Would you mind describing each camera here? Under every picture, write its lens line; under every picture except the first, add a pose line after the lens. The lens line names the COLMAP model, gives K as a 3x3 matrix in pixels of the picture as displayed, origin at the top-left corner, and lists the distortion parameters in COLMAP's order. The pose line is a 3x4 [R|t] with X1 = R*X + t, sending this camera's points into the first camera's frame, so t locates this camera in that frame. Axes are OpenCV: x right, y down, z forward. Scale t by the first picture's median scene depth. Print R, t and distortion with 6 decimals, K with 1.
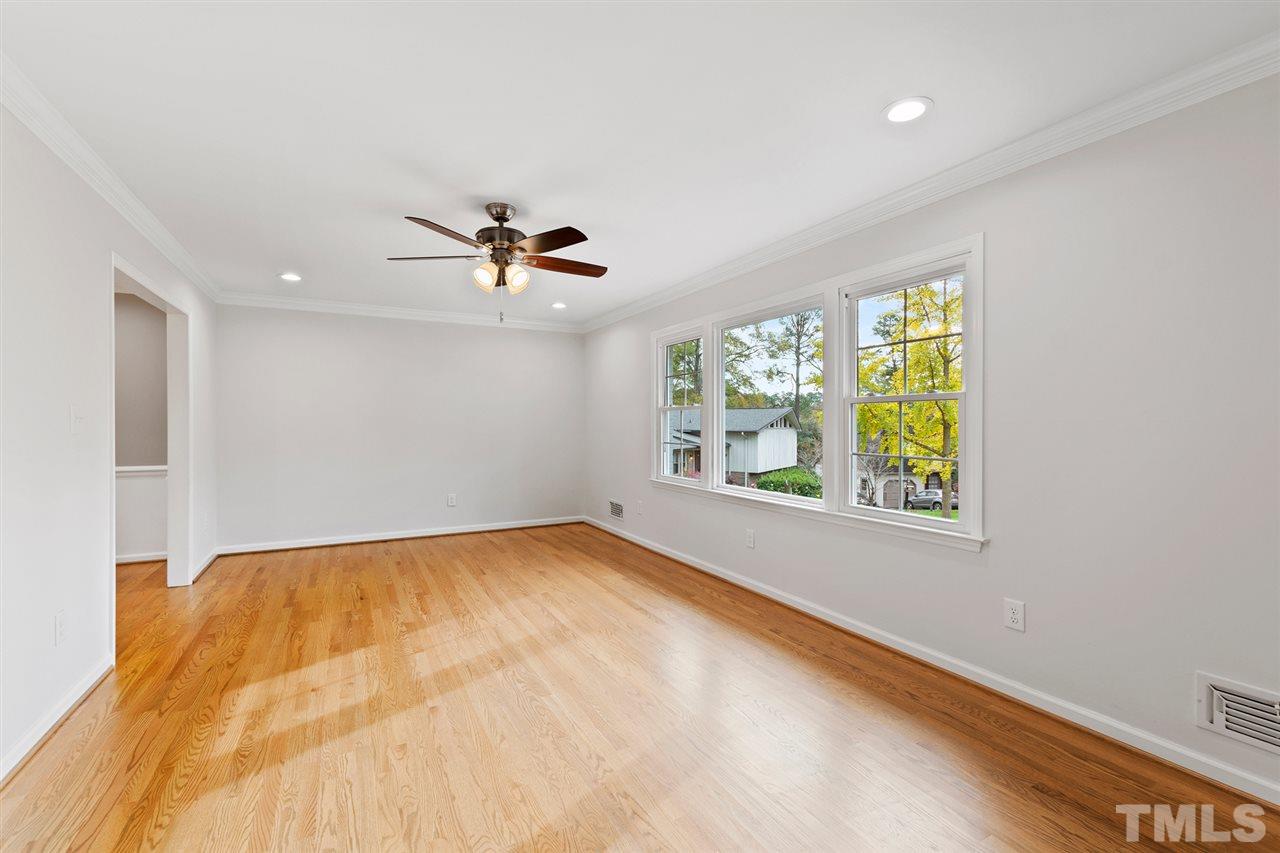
lens RADIAL K [[552.5, 0, 640.0], [0, 552.5, 426.5], [0, 0, 1]] dist [-0.001608, -0.000410]
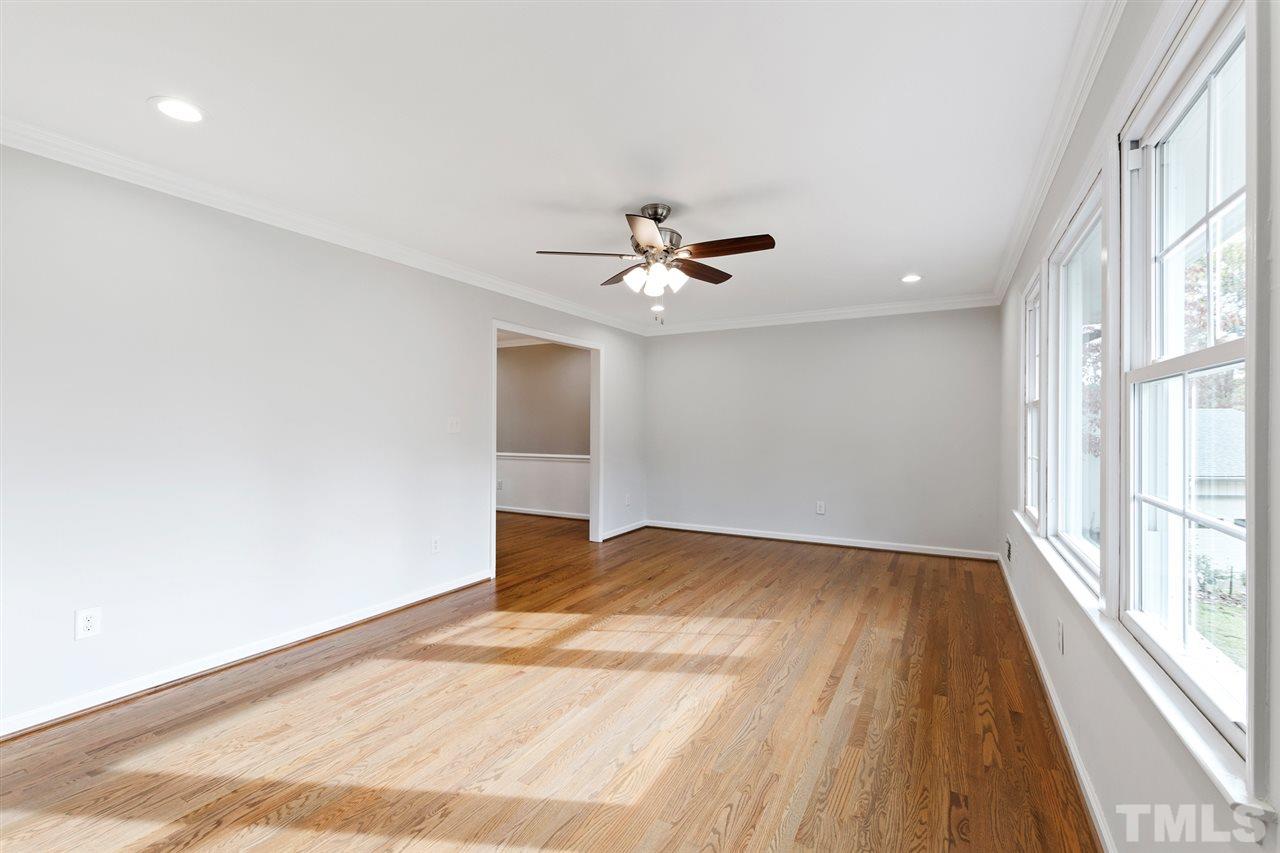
lens RADIAL K [[553.1, 0, 644.3], [0, 553.1, 420.7], [0, 0, 1]] dist [0.002034, 0.000123]
pose [[0.543942, -0.007932, -0.839085, 0.509918], [-0.007379, 0.999871, -0.014236, -0.000672], [0.839090, 0.013935, 0.543814, 0.399293]]
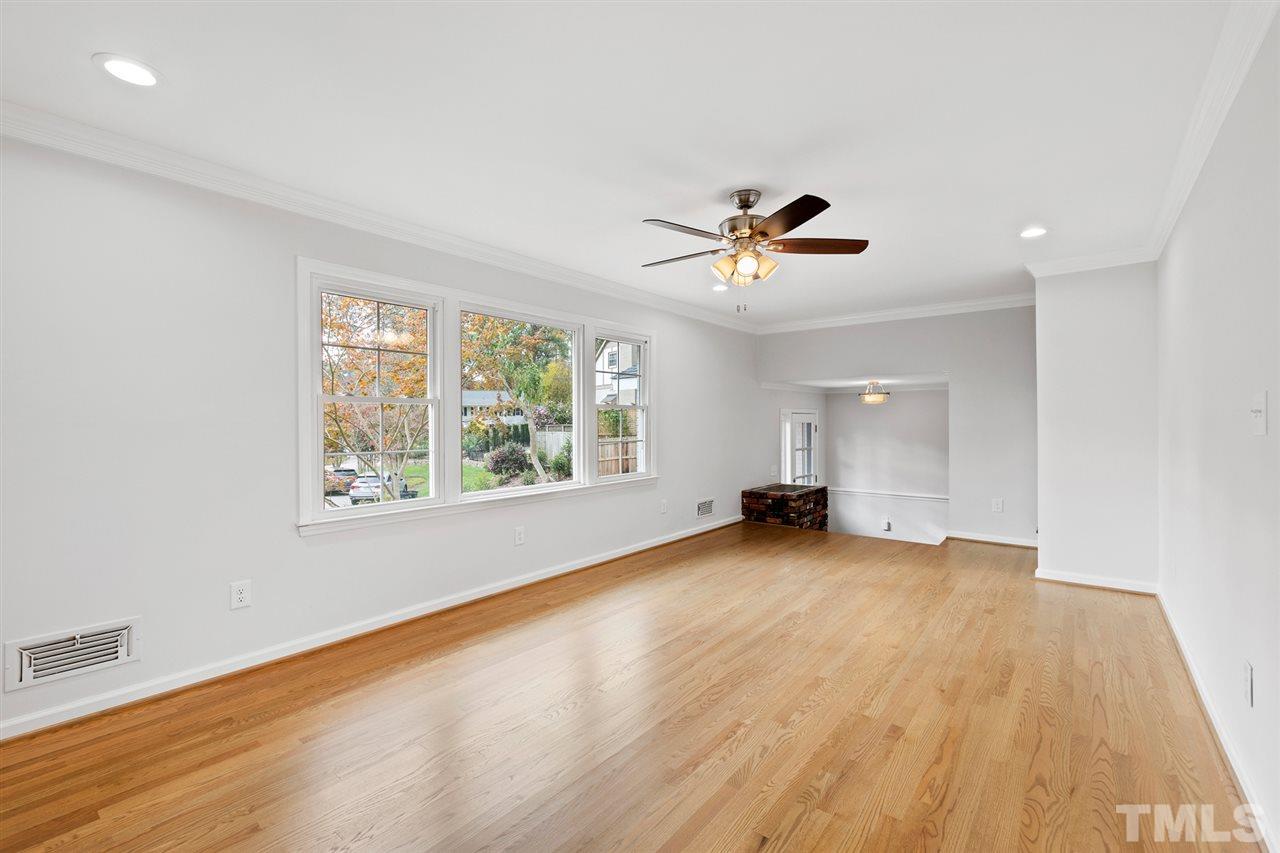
lens RADIAL K [[550.0, 0, 640.6], [0, 550.0, 419.2], [0, 0, 1]] dist [-0.019126, -0.000273]
pose [[-0.394076, 0.007163, 0.919050, -0.936157], [0.013926, 0.999901, -0.001822, -0.005842], [-0.918973, 0.012080, -0.394136, 1.376098]]
